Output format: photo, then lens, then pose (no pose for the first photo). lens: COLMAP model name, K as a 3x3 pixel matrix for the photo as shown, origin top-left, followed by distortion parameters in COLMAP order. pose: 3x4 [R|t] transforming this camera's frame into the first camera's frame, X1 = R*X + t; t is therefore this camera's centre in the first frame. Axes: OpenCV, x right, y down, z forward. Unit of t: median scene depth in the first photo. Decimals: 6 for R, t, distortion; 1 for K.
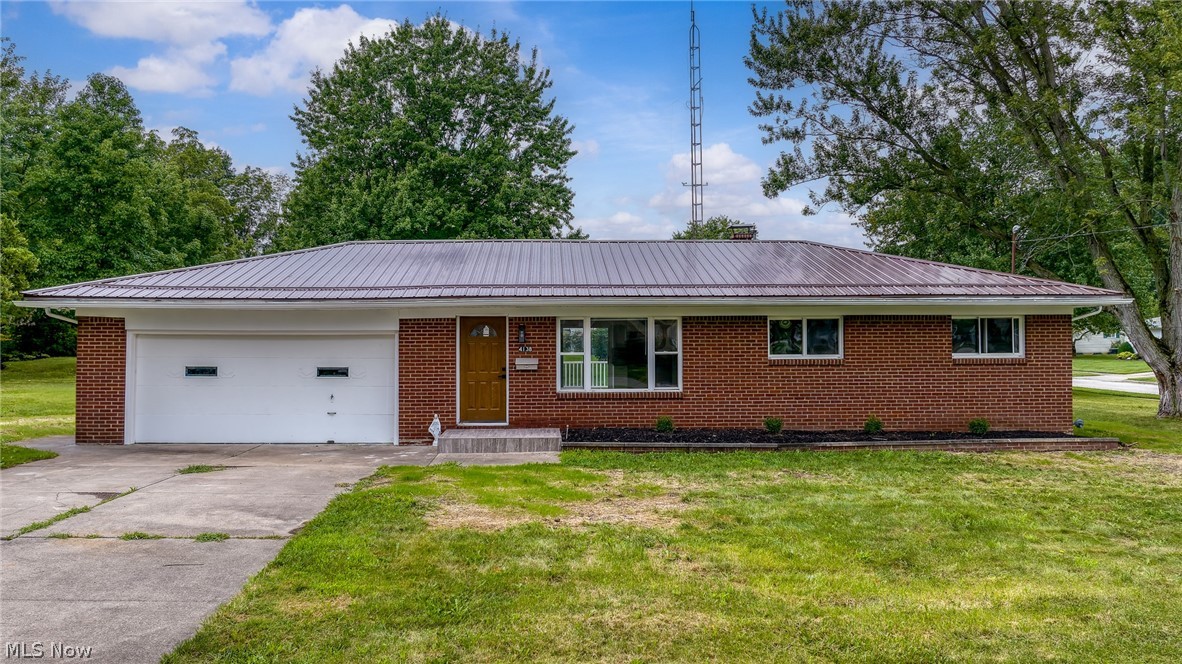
lens RADIAL K [[833.5, 0, 584.2], [0, 833.5, 327.4], [0, 0, 1]] dist [-0.000361, -0.001794]
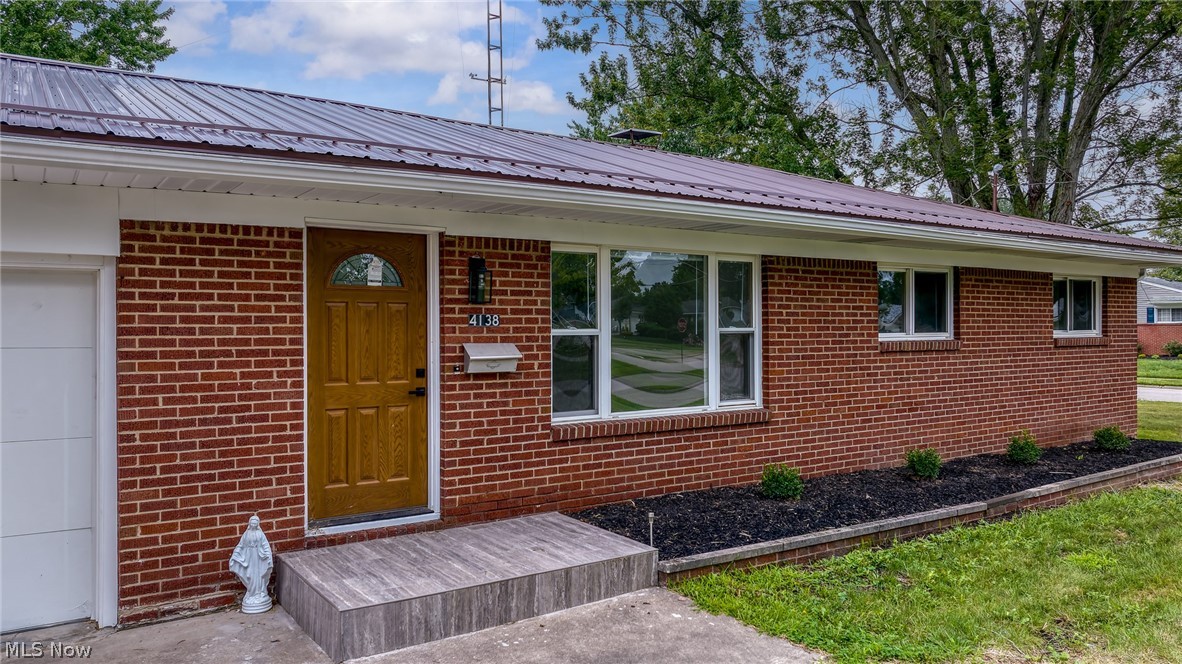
lens RADIAL K [[833.5, 0, 589.2], [0, 833.5, 332.0], [0, 0, 1]] dist [-0.000361, -0.001794]
pose [[0.848944, -0.001762, 0.528481, -0.227585], [-0.009422, 0.999785, 0.018469, 0.023081], [-0.528399, -0.020658, 0.848745, 0.618701]]
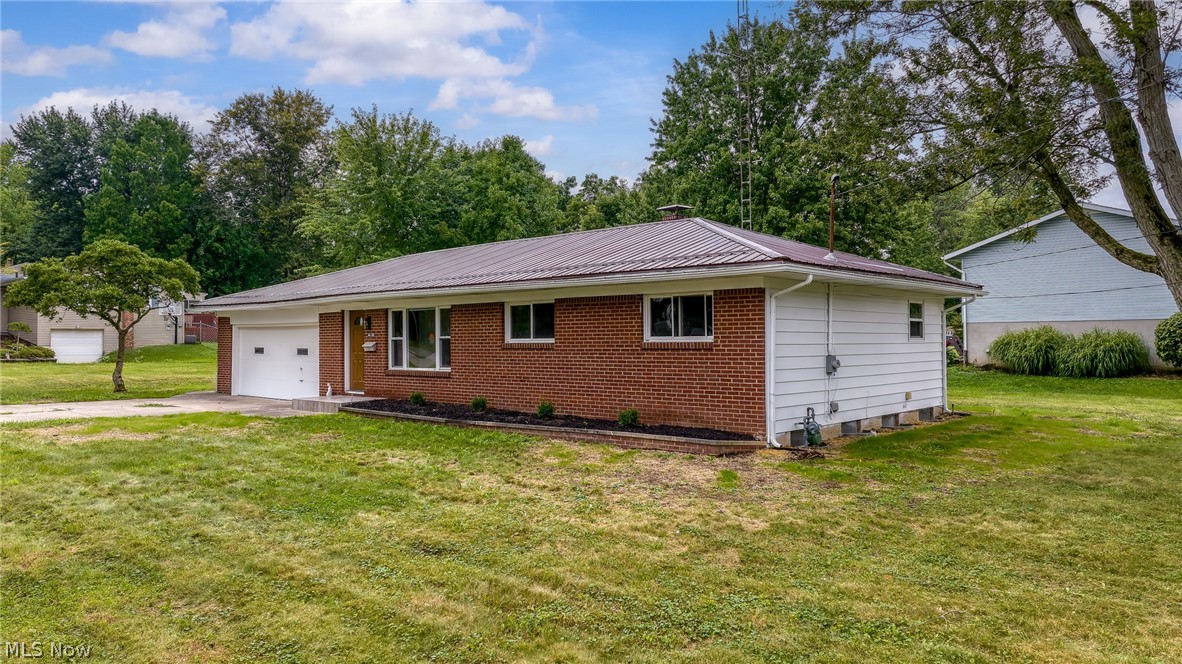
lens RADIAL K [[833.5, 0, 598.8], [0, 833.5, 333.5], [0, 0, 1]] dist [-0.000361, -0.001794]
pose [[0.721896, -0.006513, -0.691971, 1.025421], [0.025411, 0.999531, 0.017102, 0.010596], [0.691535, -0.029930, 0.721722, 0.308595]]
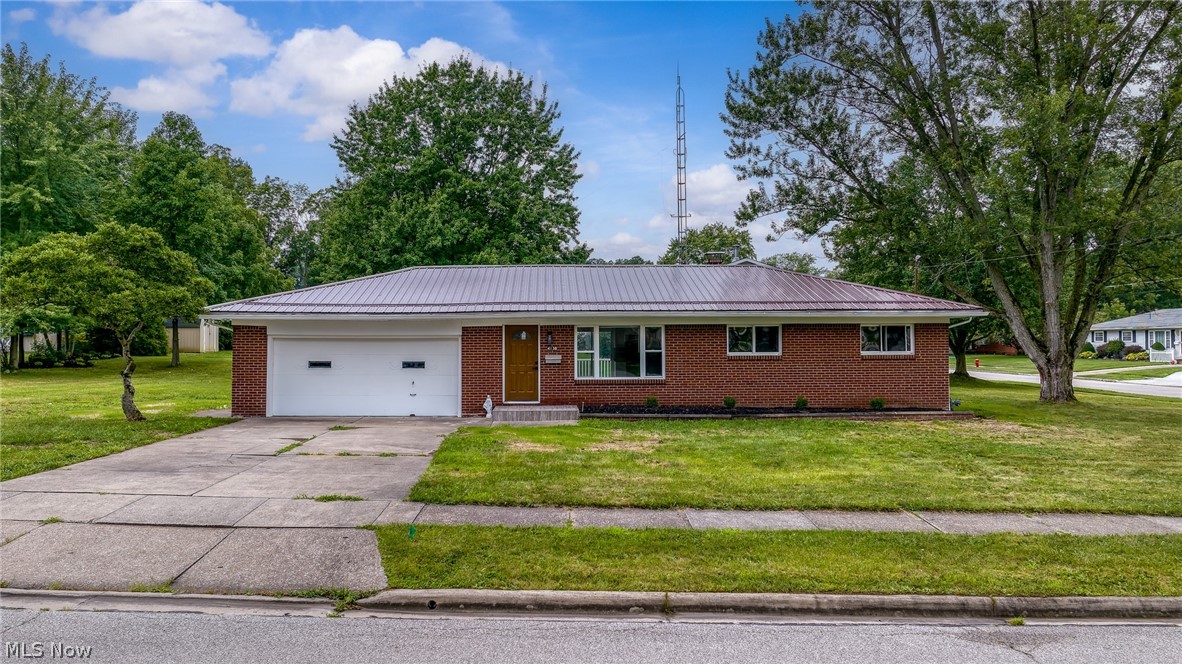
lens RADIAL K [[833.5, 0, 584.0], [0, 833.5, 333.5], [0, 0, 1]] dist [-0.000361, -0.001794]
pose [[0.999999, -0.000668, -0.001060, -0.015357], [0.000675, 0.999974, 0.007160, -0.008540], [0.001055, -0.007161, 0.999974, -0.377558]]
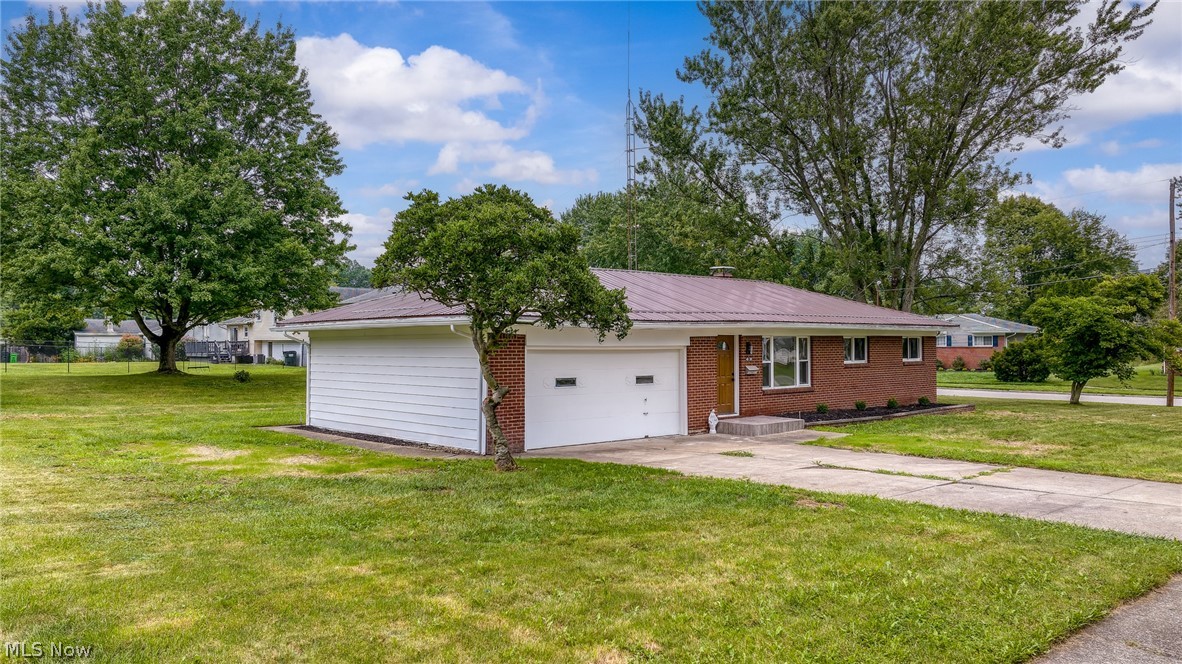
lens RADIAL K [[833.5, 0, 590.1], [0, 833.5, 333.8], [0, 0, 1]] dist [-0.000361, -0.001794]
pose [[0.765523, 0.008193, 0.643356, -1.113709], [-0.009954, 0.999950, -0.000890, -0.011481], [-0.643331, -0.005723, 0.765567, 0.113946]]
